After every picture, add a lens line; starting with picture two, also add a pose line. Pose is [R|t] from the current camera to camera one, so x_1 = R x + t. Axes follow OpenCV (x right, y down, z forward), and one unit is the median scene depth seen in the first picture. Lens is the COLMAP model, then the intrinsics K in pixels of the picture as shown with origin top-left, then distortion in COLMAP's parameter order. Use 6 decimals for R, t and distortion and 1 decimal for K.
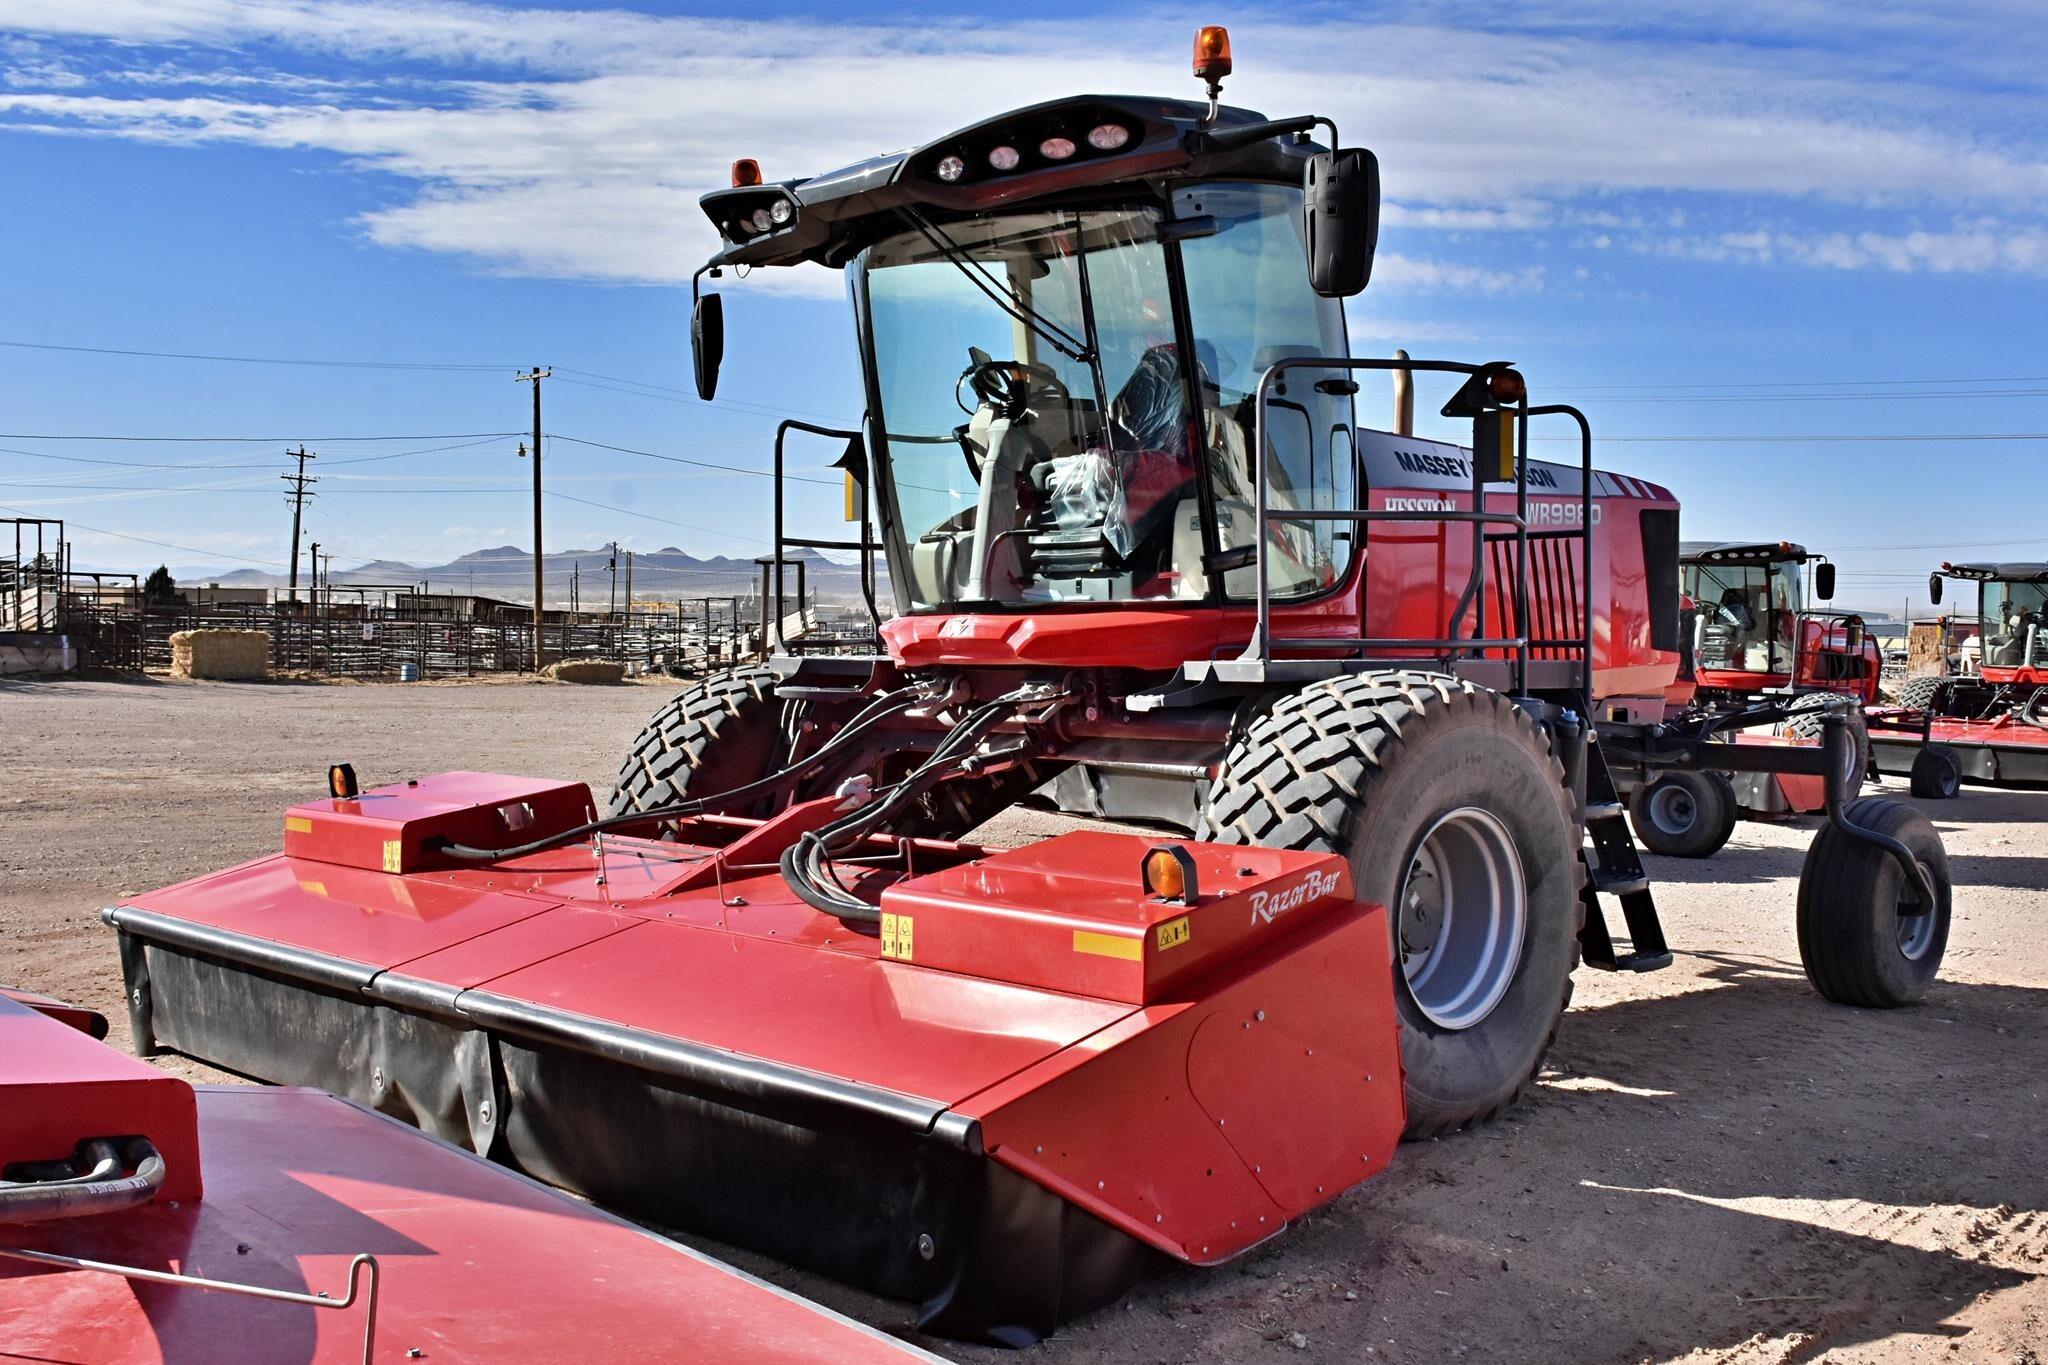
lens RADIAL K [[2306.9, 0, 1024.0], [0, 2306.9, 682.5], [0, 0, 1]] dist [-0.002390, 0.026278]
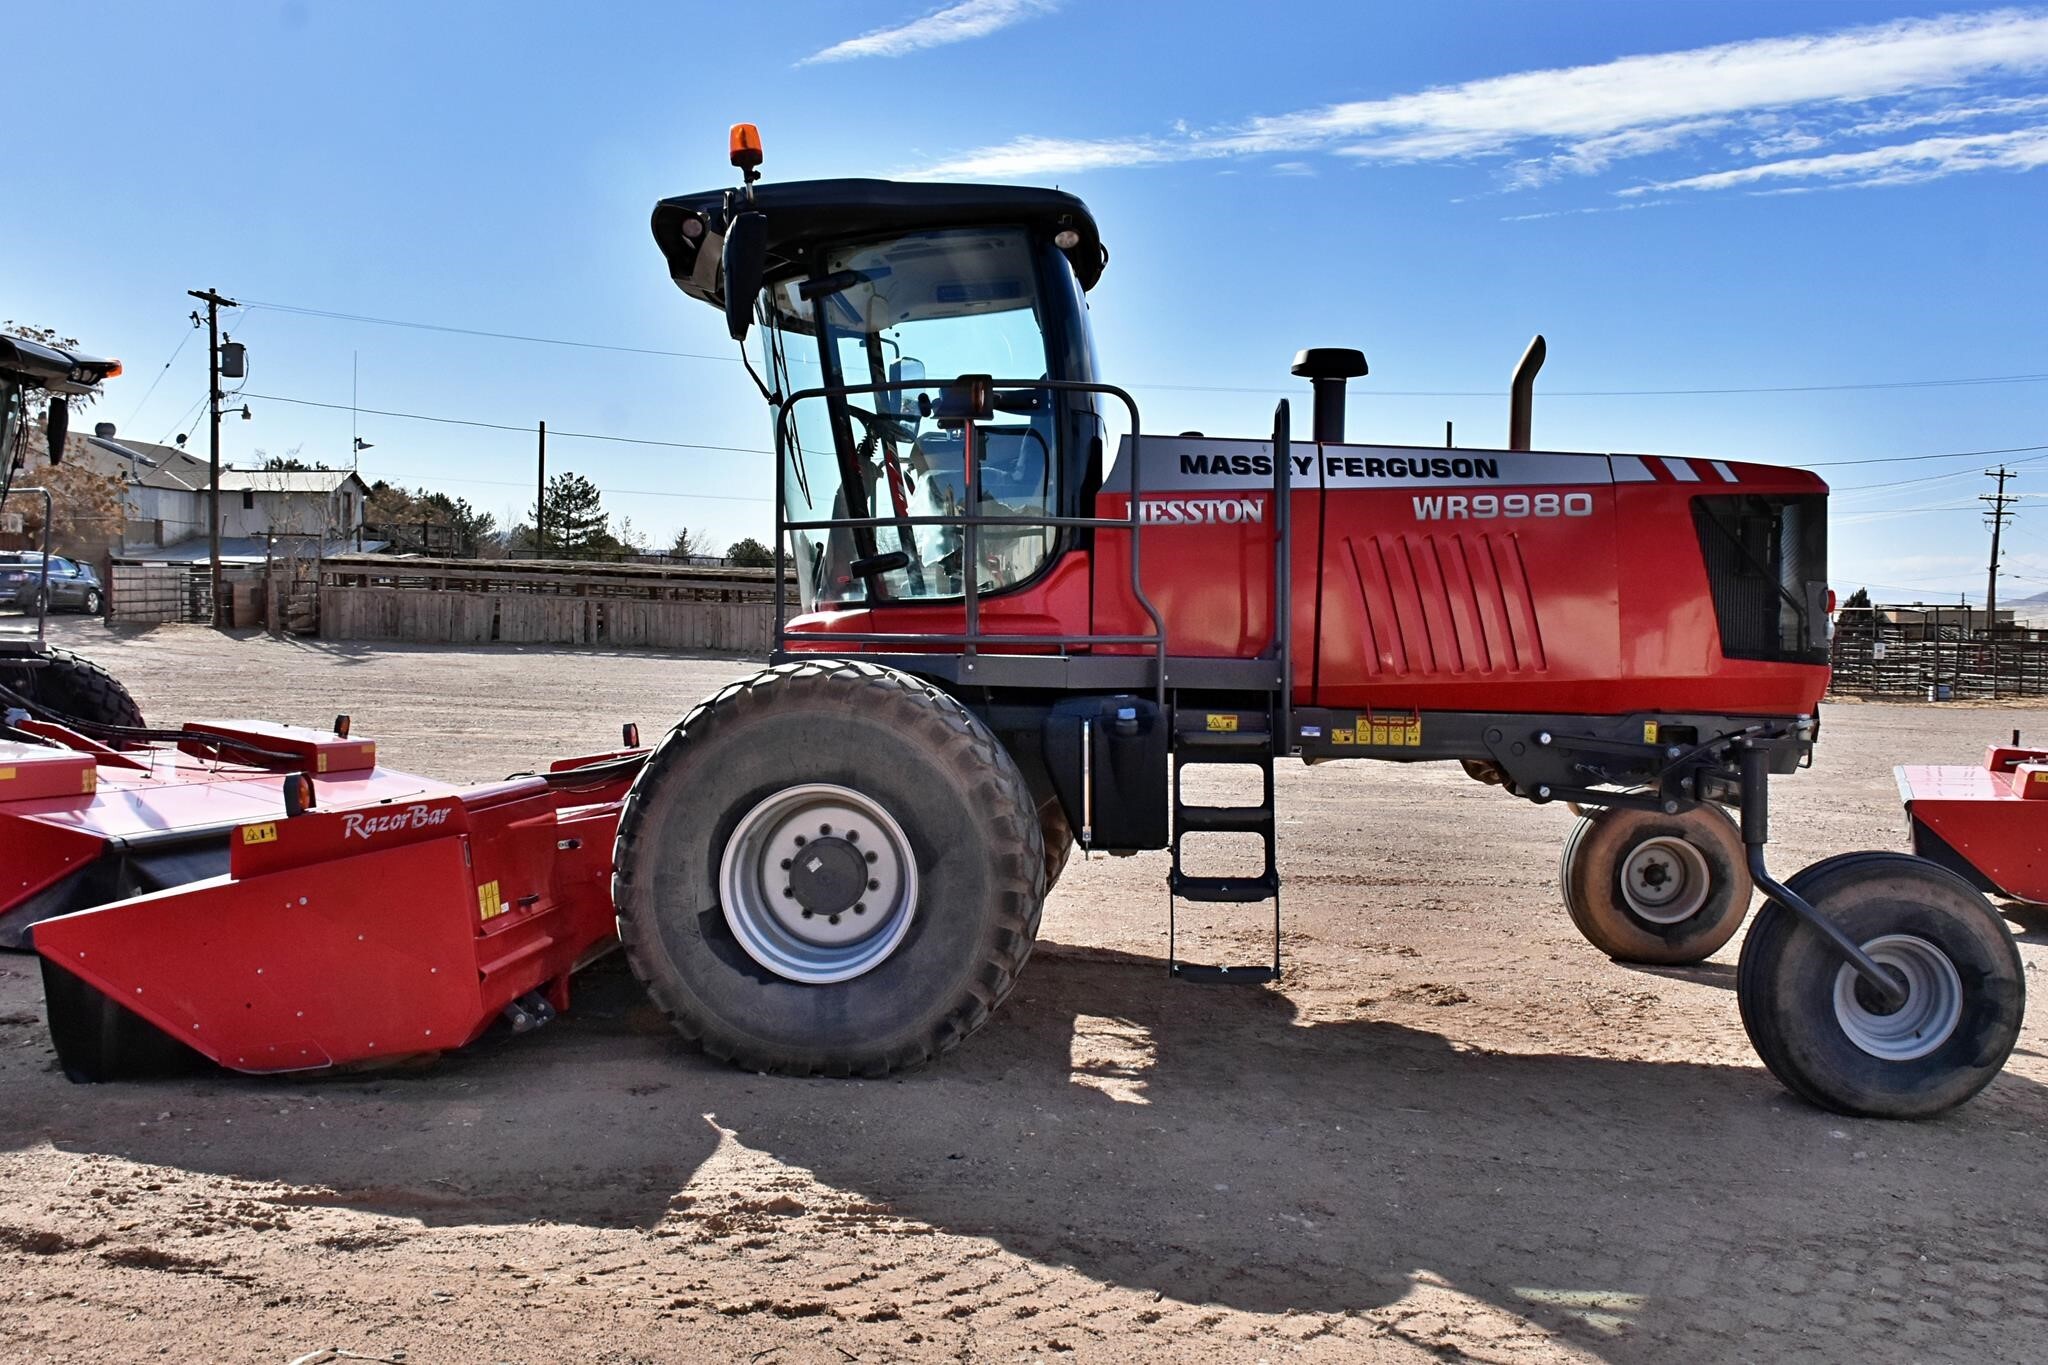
lens RADIAL K [[2323.9, 0, 1016.9], [0, 2323.9, 649.1], [0, 0, 1]] dist [-0.012858, -0.017715]
pose [[0.614376, 0.005049, -0.788997, 0.203364], [-0.030864, 0.999368, -0.017638, 0.001030], [0.788409, 0.035188, 0.614144, 0.068702]]
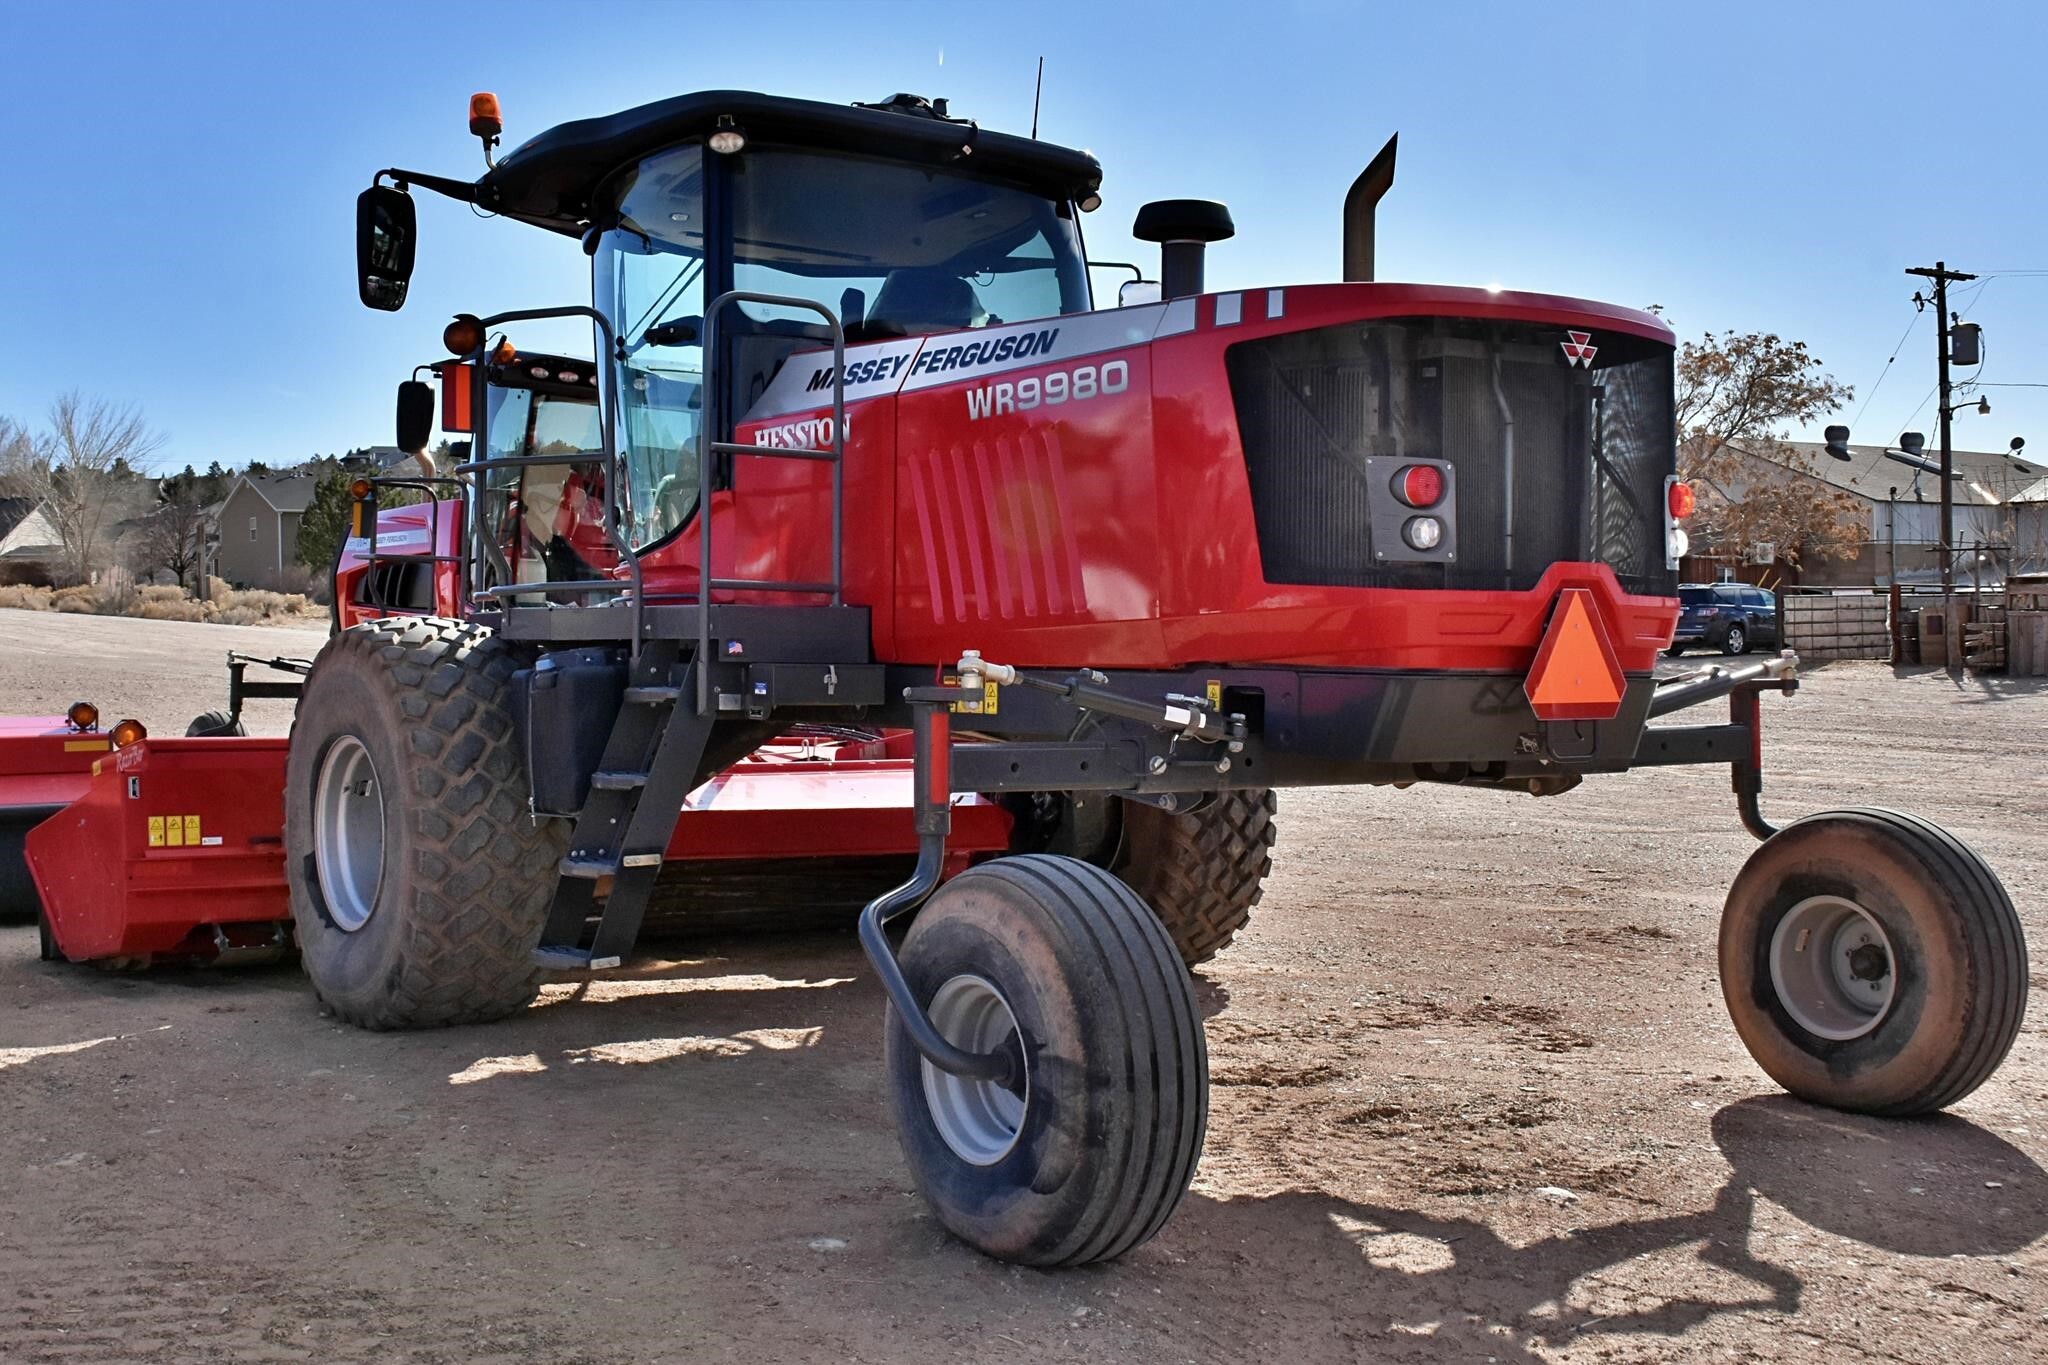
lens RADIAL K [[2815.1, 0, 1024.0], [0, 2815.1, 682.5], [0, 0, 1]] dist [-0.002230, -0.034592]
pose [[-0.361749, -0.014463, -0.932163, 0.245214], [-0.036167, 0.999345, -0.001469, 0.003174], [0.931574, 0.033182, -0.362035, 0.328506]]
